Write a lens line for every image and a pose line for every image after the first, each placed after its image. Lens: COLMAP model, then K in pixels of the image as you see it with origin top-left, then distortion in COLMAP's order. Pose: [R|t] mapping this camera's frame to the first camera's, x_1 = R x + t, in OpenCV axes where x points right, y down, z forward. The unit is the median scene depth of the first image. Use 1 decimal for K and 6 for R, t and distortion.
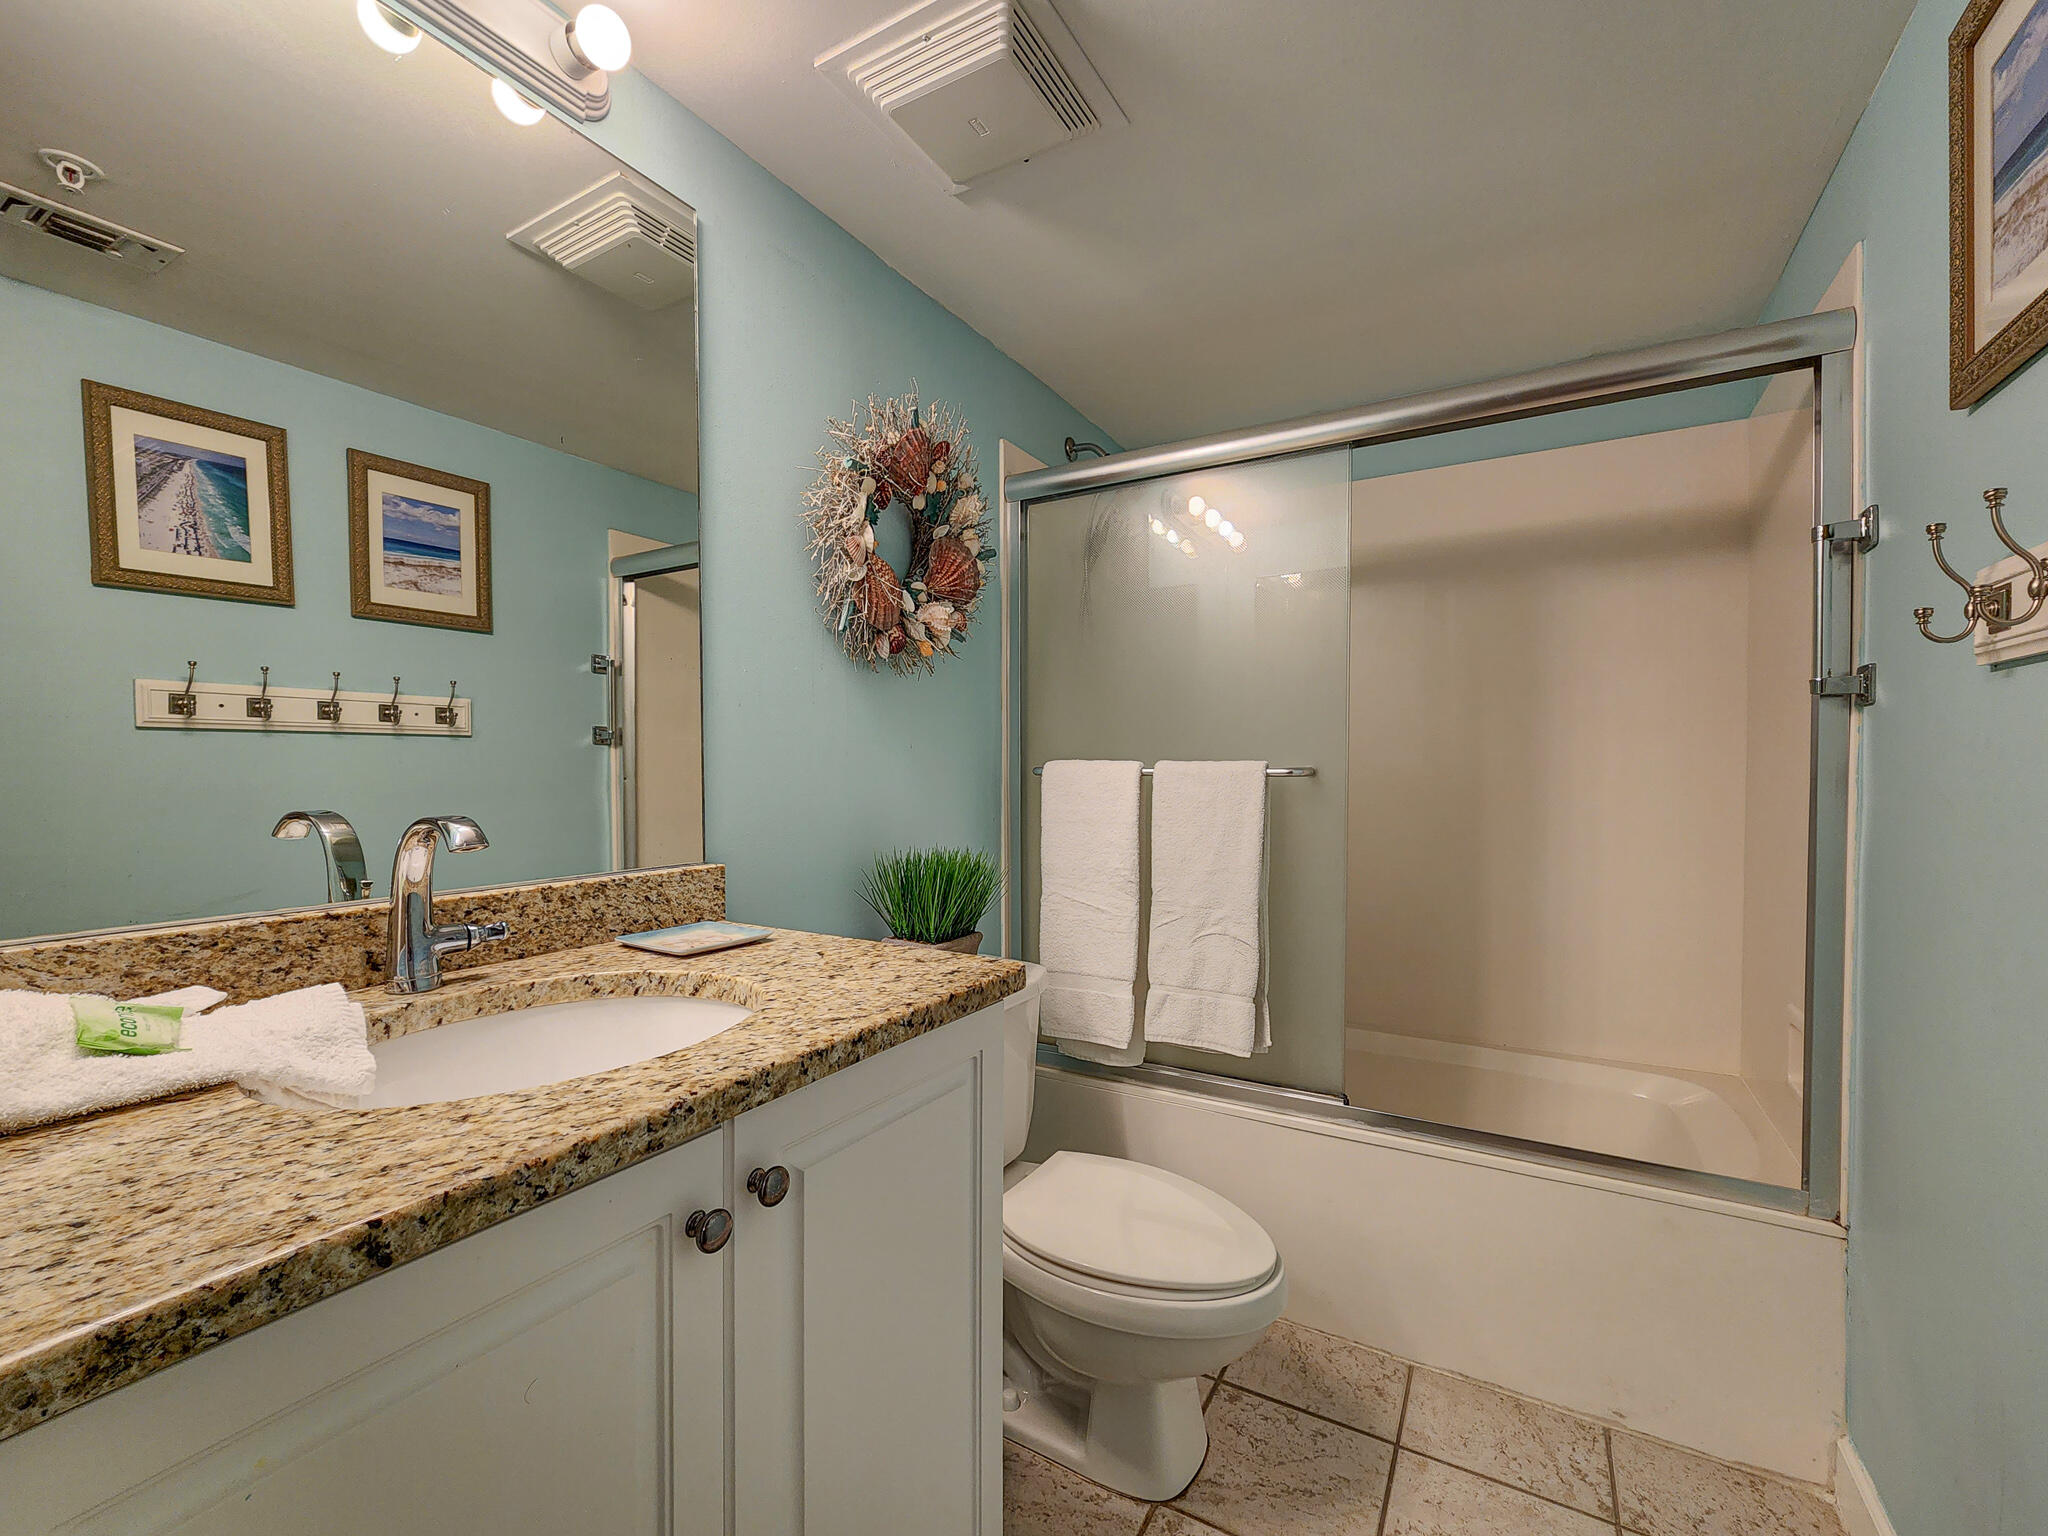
lens RADIAL K [[848.2, 0, 1021.3], [0, 848.2, 789.3], [0, 0, 1]] dist [-0.000423, -0.000780]
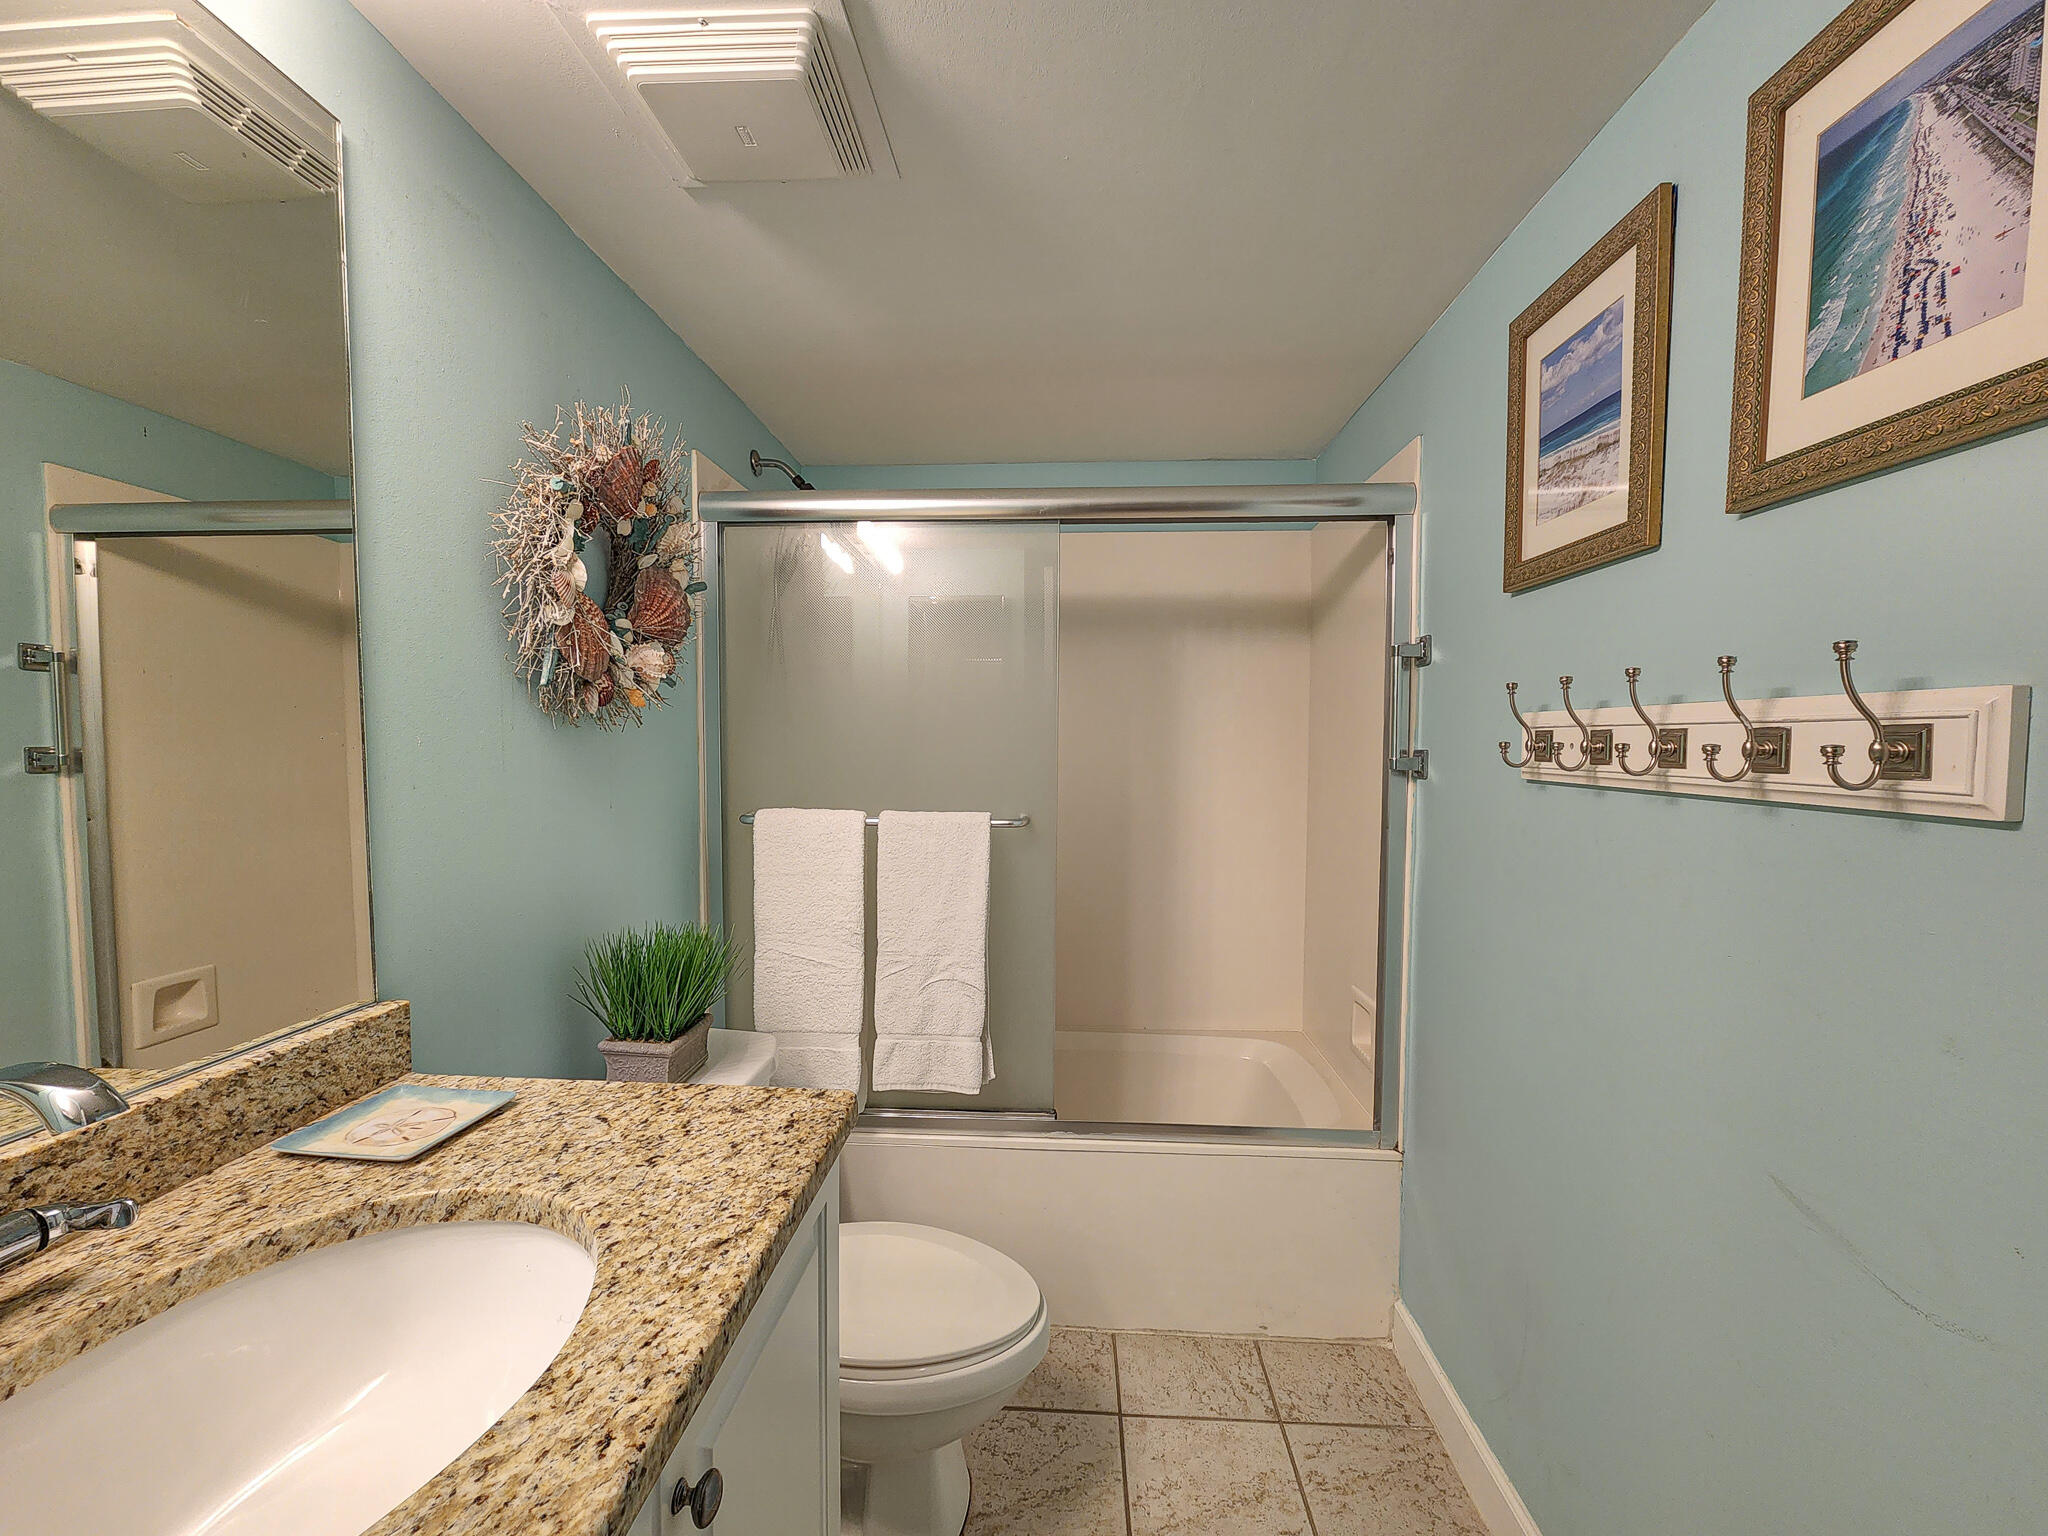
lens RADIAL K [[827.5, 0, 1011.8], [0, 827.5, 793.4], [0, 0, 1]] dist [-0.001799, 0.000515]
pose [[0.896321, -0.021126, 0.442903, -0.158247], [0.007088, 0.999419, 0.033327, -0.102124], [-0.443350, -0.026733, 0.895950, 0.074034]]
